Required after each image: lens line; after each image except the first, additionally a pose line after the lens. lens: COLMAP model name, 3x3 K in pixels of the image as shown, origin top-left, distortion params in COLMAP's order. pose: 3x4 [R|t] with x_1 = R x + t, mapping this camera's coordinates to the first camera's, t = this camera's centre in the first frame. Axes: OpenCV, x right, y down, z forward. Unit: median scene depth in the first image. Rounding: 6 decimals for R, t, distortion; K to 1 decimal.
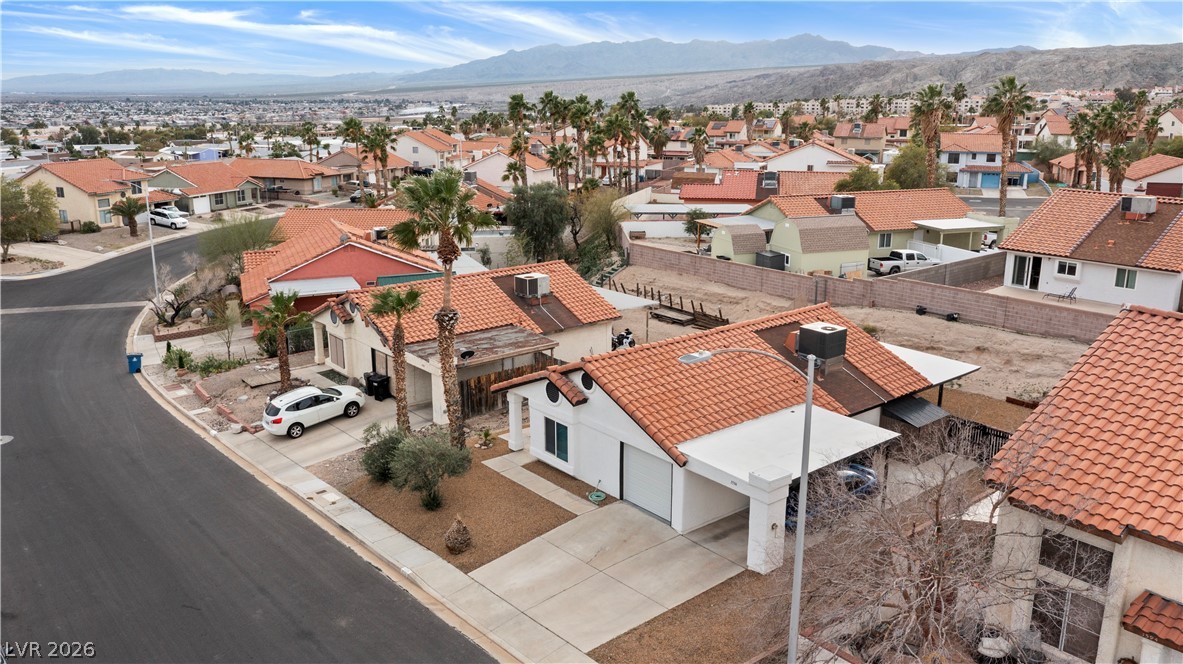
lens RADIAL K [[936.5, 0, 590.6], [0, 936.5, 327.5], [0, 0, 1]] dist [-0.016422, 0.004999]
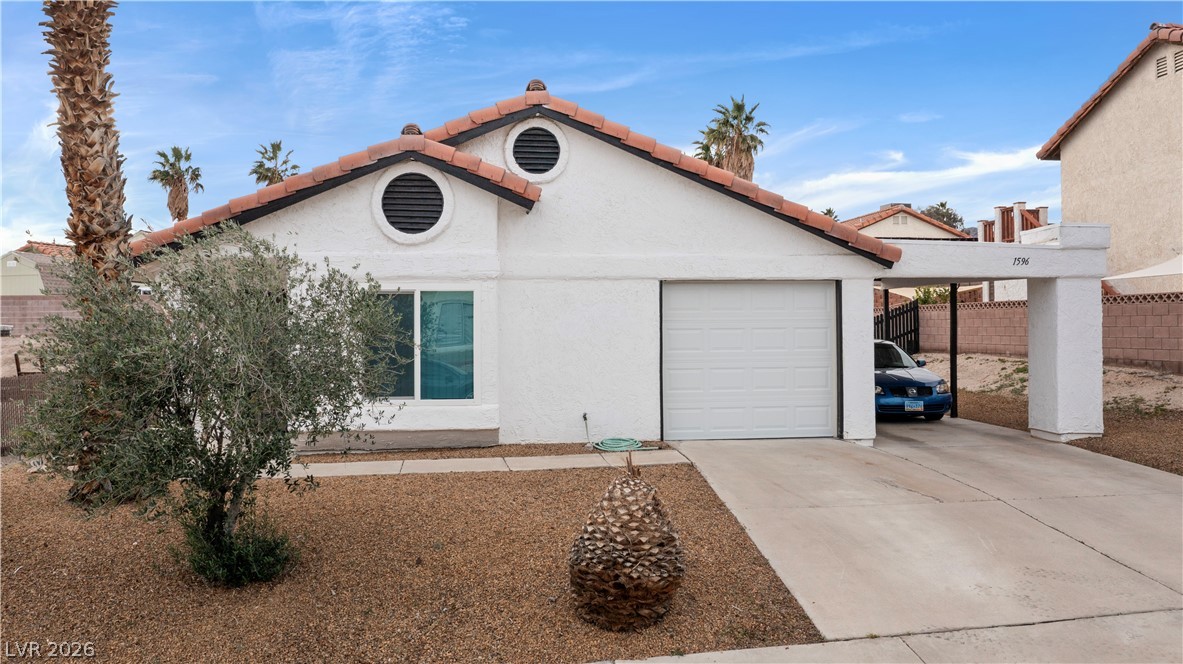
lens RADIAL K [[956.0, 0, 591.5], [0, 956.0, 332.0], [0, 0, 1]] dist [-0.012238, 0.003406]
pose [[0.538901, -0.010871, 0.842299, -0.237138], [0.218117, 0.967616, -0.127062, 0.135995], [-0.813640, 0.252194, 0.523820, 0.592046]]
